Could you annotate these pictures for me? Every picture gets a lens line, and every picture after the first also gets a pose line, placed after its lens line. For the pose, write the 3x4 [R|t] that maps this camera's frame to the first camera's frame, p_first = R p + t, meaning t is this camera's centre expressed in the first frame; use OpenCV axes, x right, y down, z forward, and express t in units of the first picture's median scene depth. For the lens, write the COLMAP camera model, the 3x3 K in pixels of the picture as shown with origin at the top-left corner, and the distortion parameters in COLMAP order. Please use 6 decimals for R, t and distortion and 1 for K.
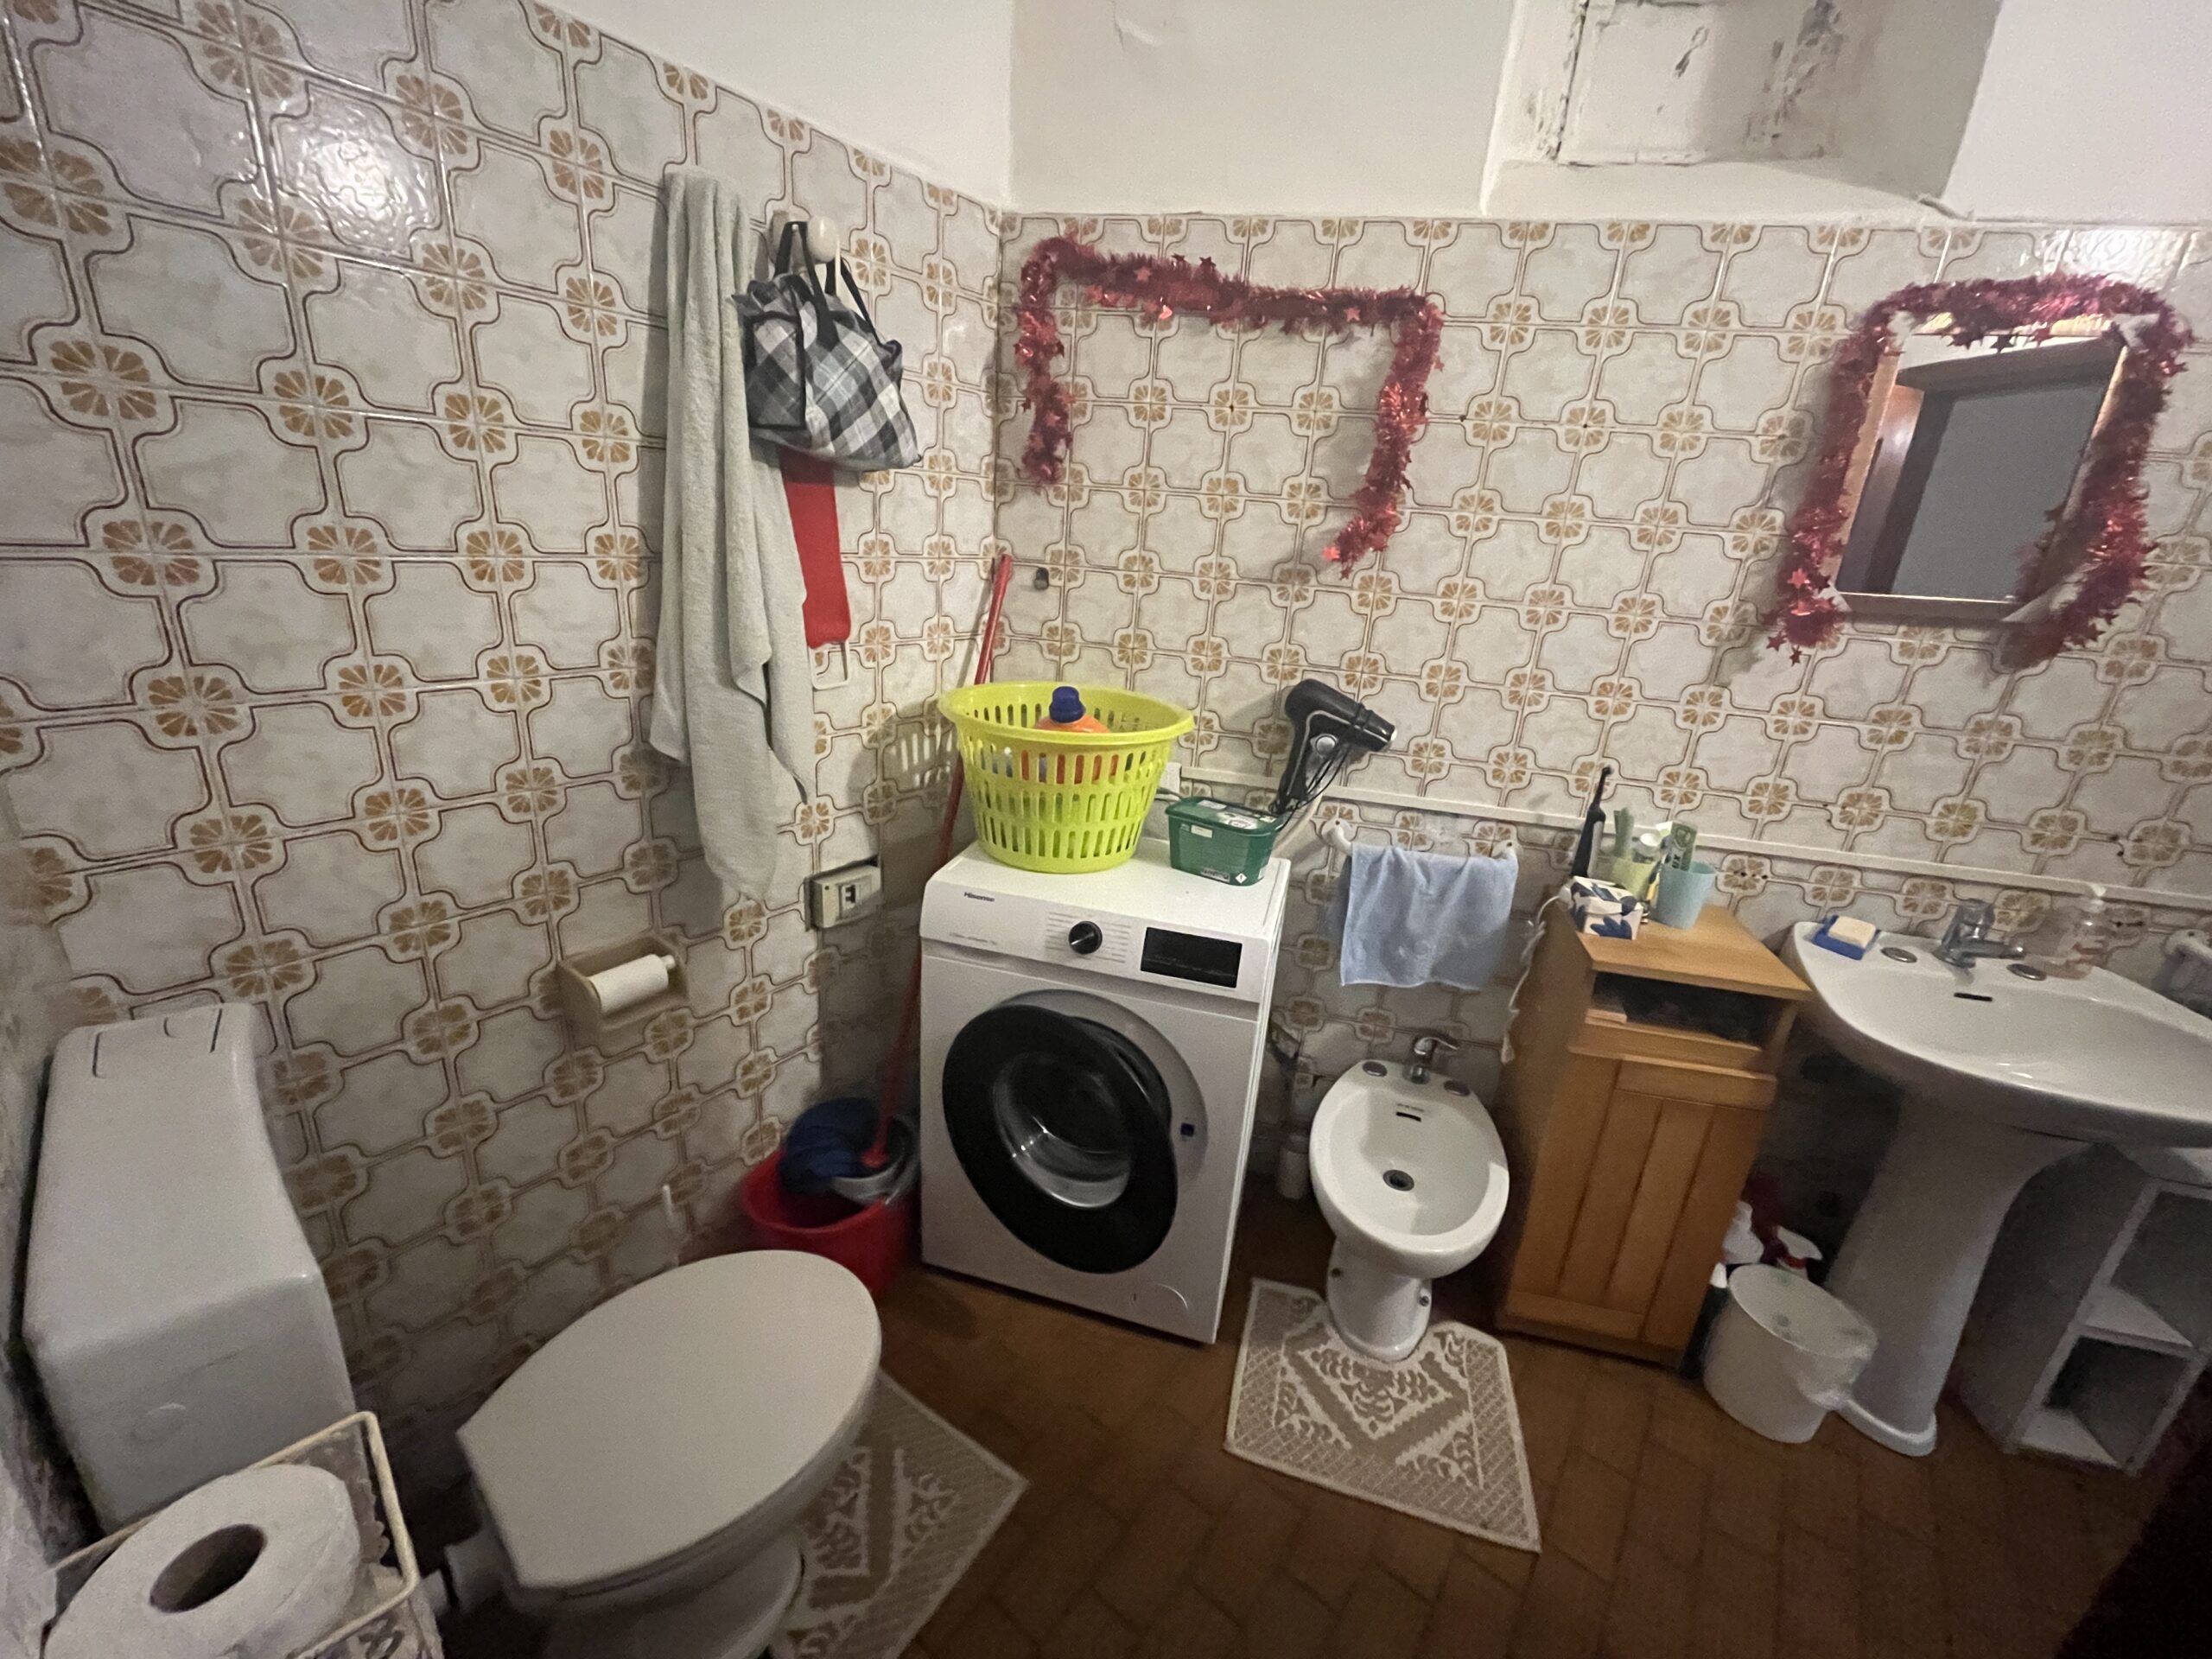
lens RADIAL K [[892.0, 0, 1103.9], [0, 892.0, 825.3], [0, 0, 1]] dist [-0.010116, -0.000080]
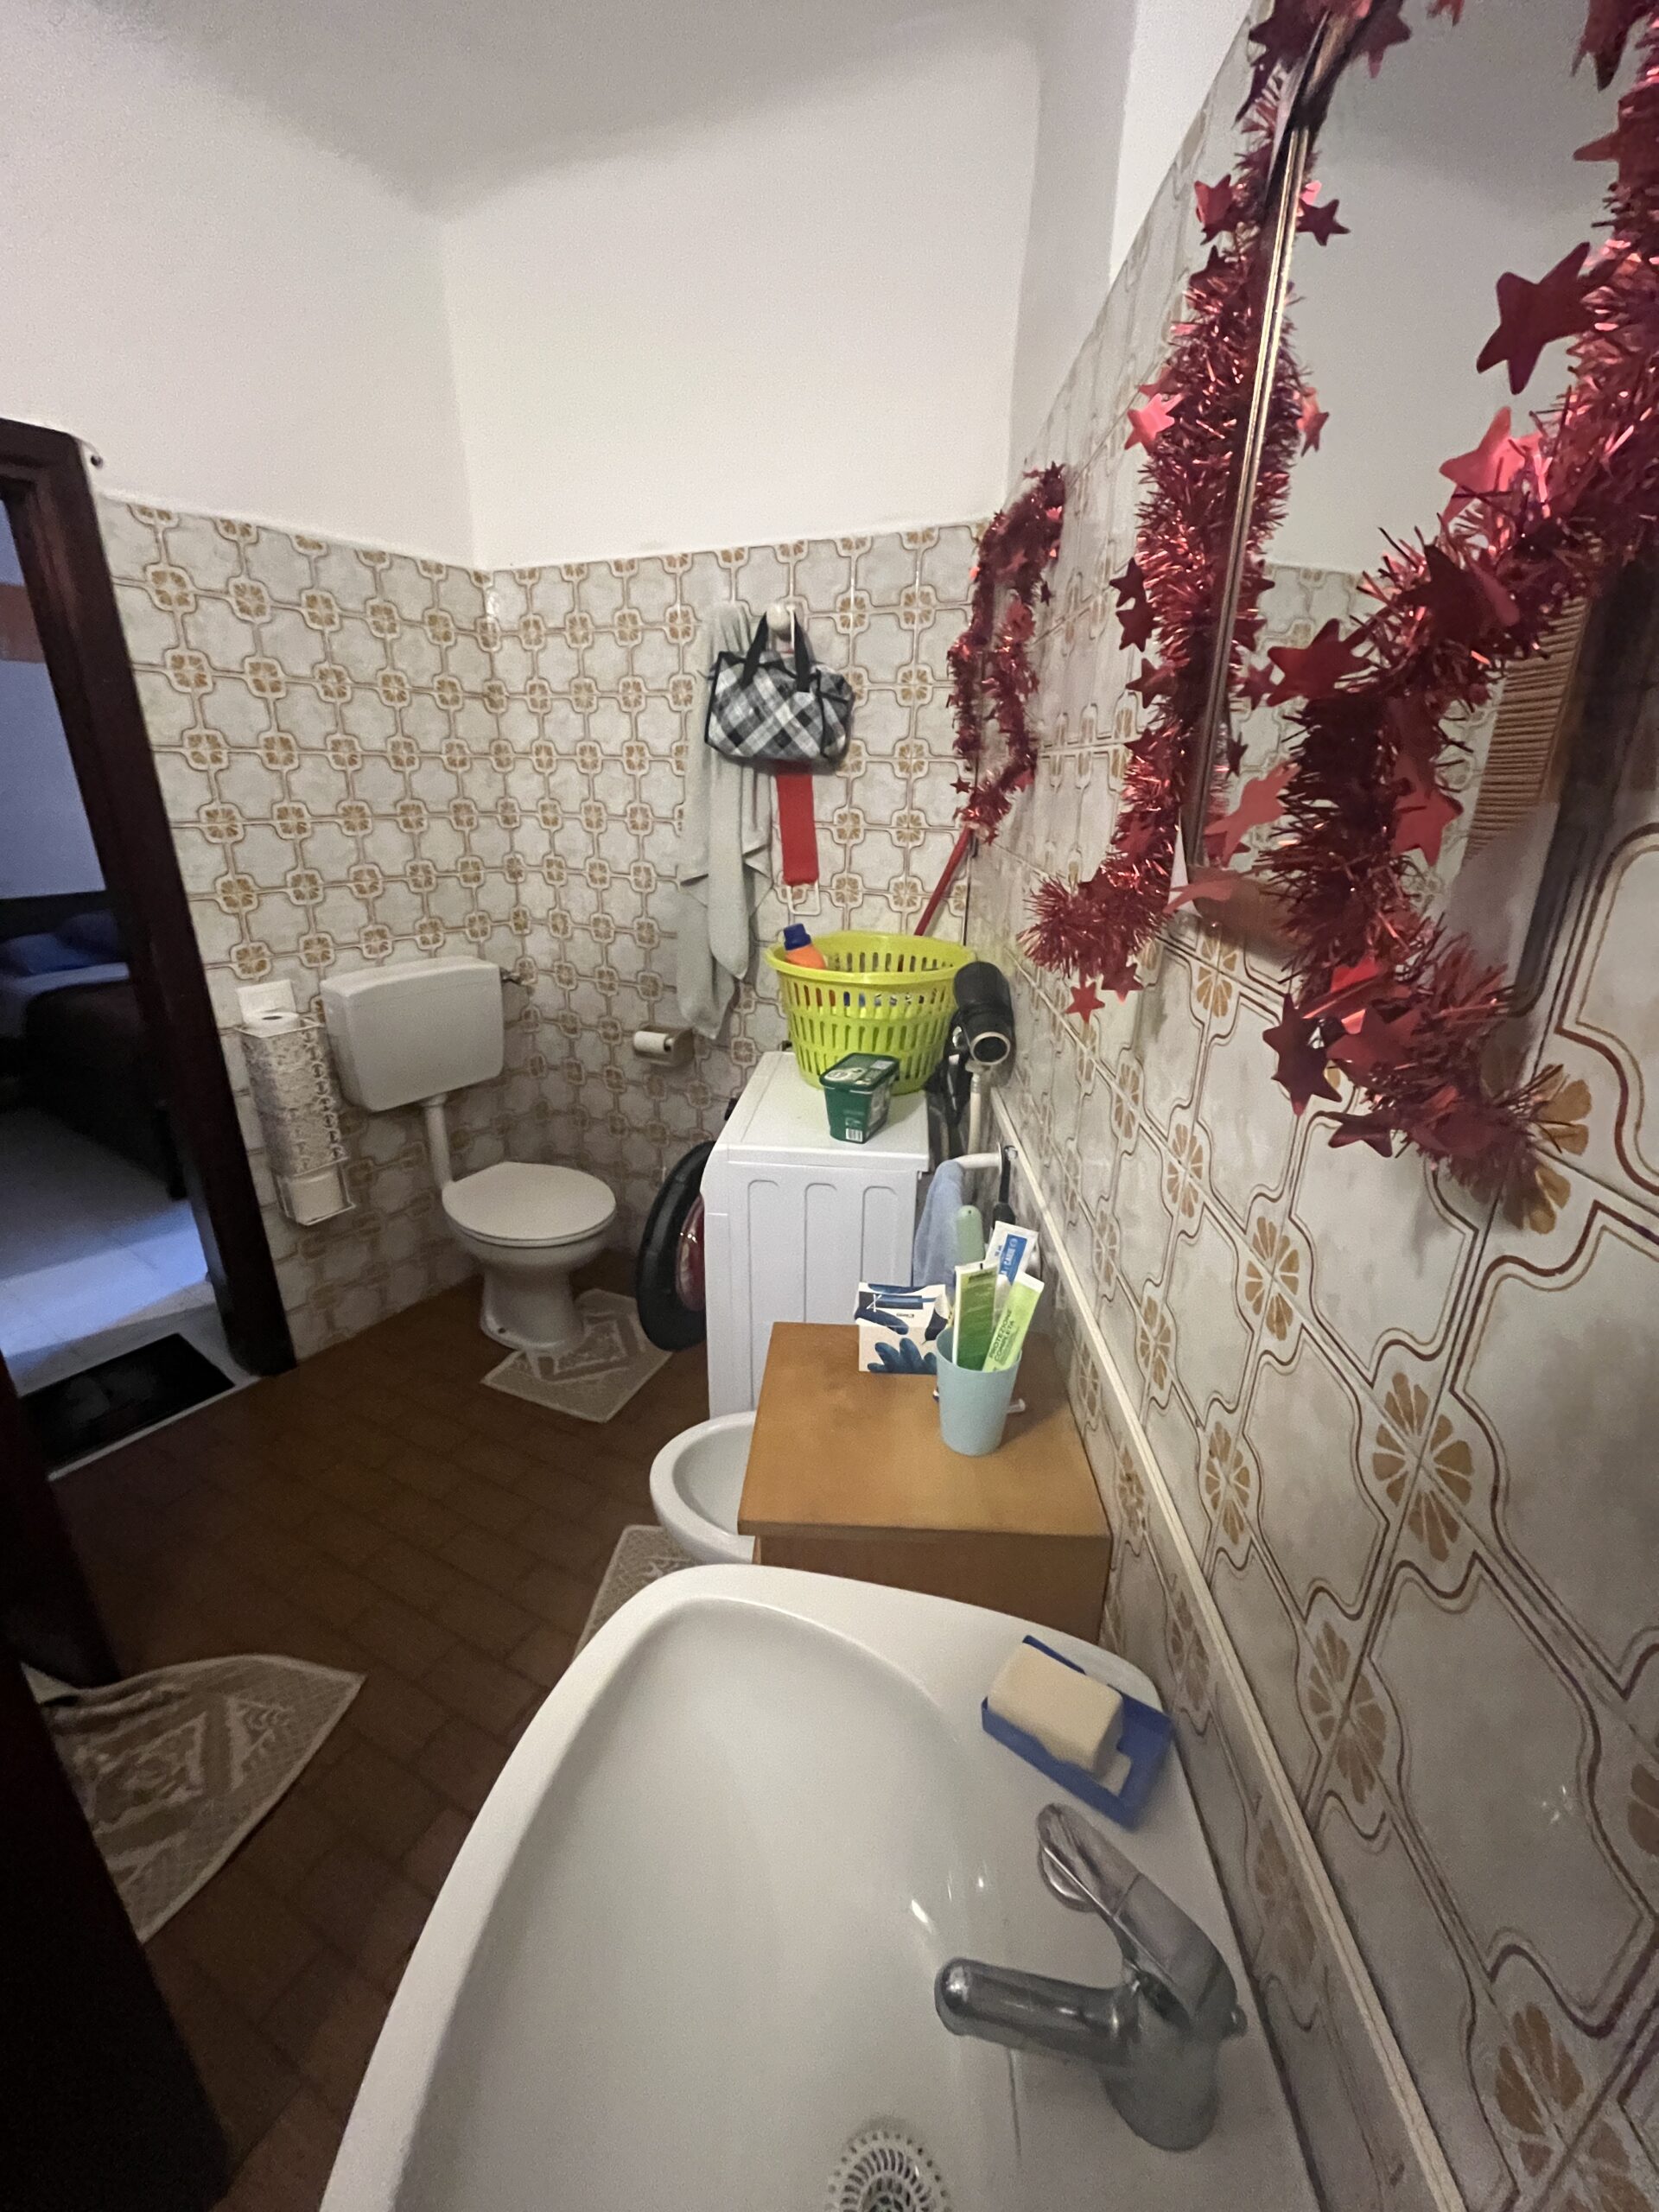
lens RADIAL K [[892.0, 0, 826.8], [0, 892.0, 1102.4], [0, 0, 1]] dist [-0.010116, -0.000080]
pose [[0.180658, 0.274361, -0.944504, 1.176714], [-0.321870, 0.923919, 0.206817, -0.187599], [0.929388, 0.266645, 0.255222, 0.760369]]
